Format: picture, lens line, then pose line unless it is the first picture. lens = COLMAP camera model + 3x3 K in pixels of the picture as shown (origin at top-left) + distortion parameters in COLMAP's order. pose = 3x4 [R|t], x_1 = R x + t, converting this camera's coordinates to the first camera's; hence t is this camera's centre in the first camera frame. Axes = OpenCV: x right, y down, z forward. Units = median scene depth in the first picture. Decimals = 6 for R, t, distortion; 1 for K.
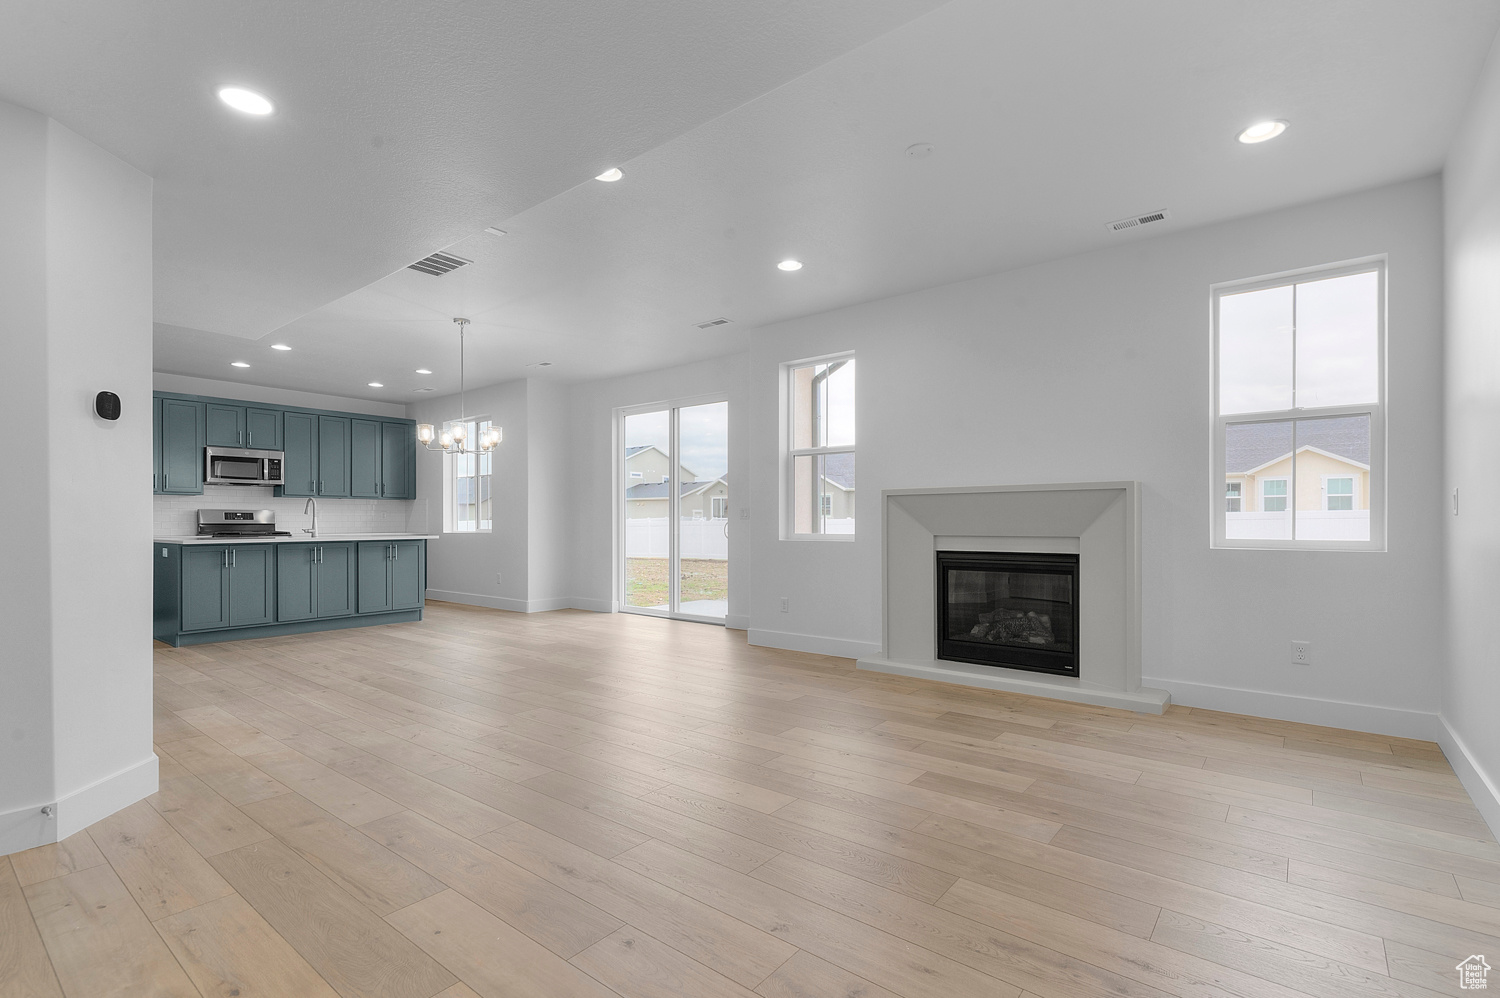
lens RADIAL K [[710.5, 0, 766.7], [0, 710.5, 519.6], [0, 0, 1]] dist [0.019049, -0.001817]
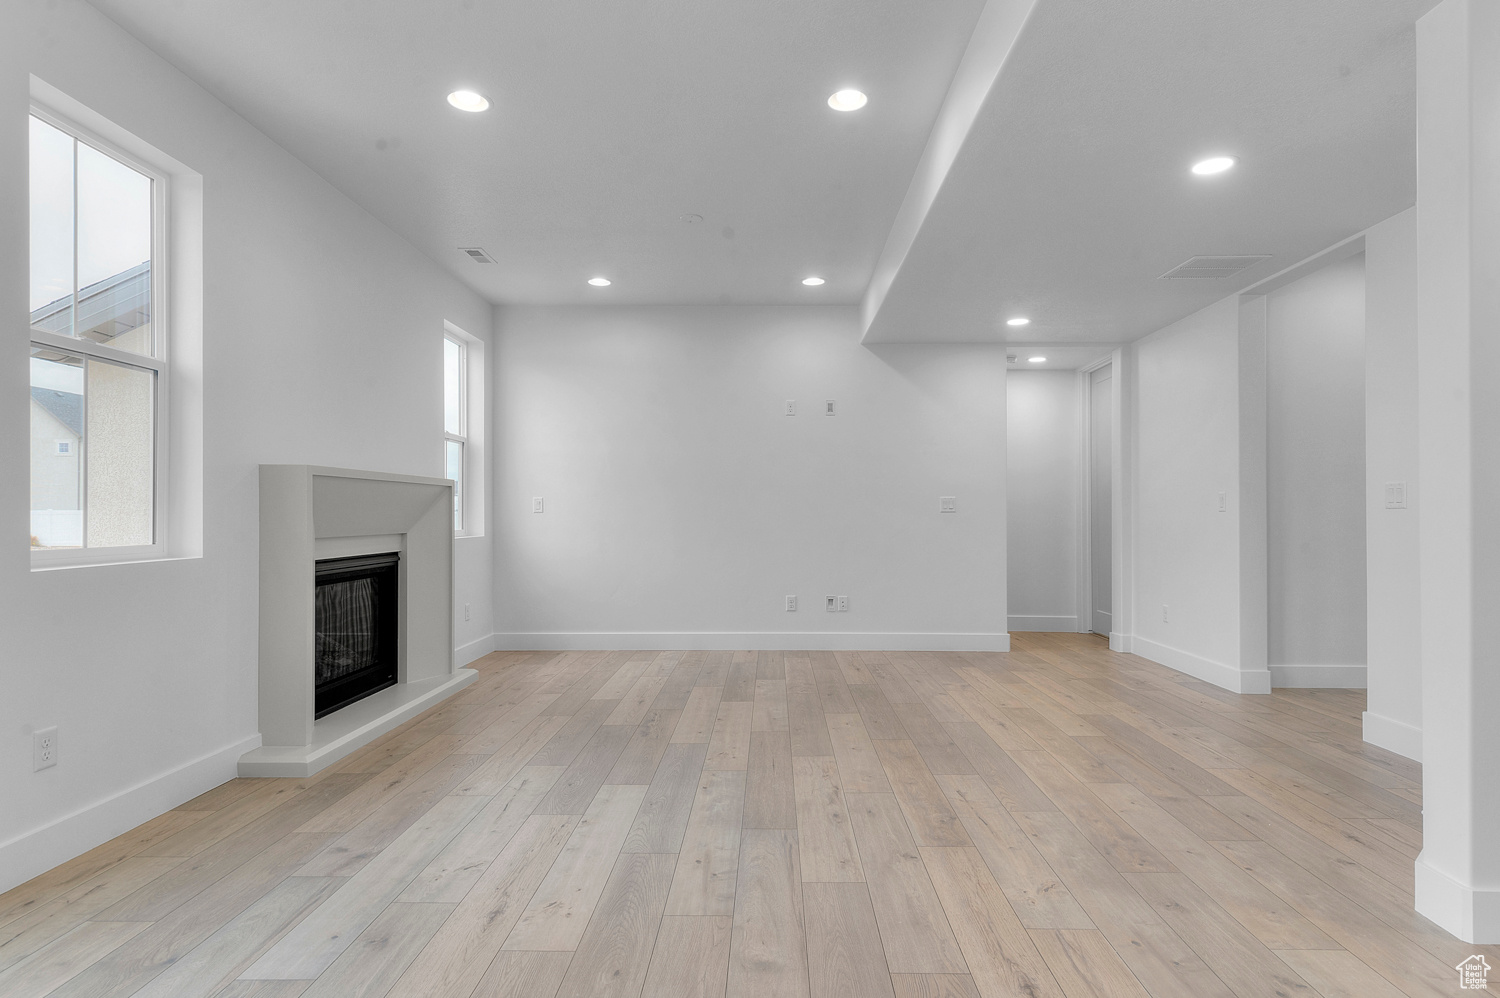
lens RADIAL K [[804.2, 0, 764.6], [0, 804.2, 505.6], [0, 0, 1]] dist [0.018774, -0.001666]
pose [[-0.615392, 0.012716, 0.788119, -1.412504], [0.002706, 0.999898, -0.014020, 0.006550], [-0.788217, -0.006495, -0.615363, 2.568990]]
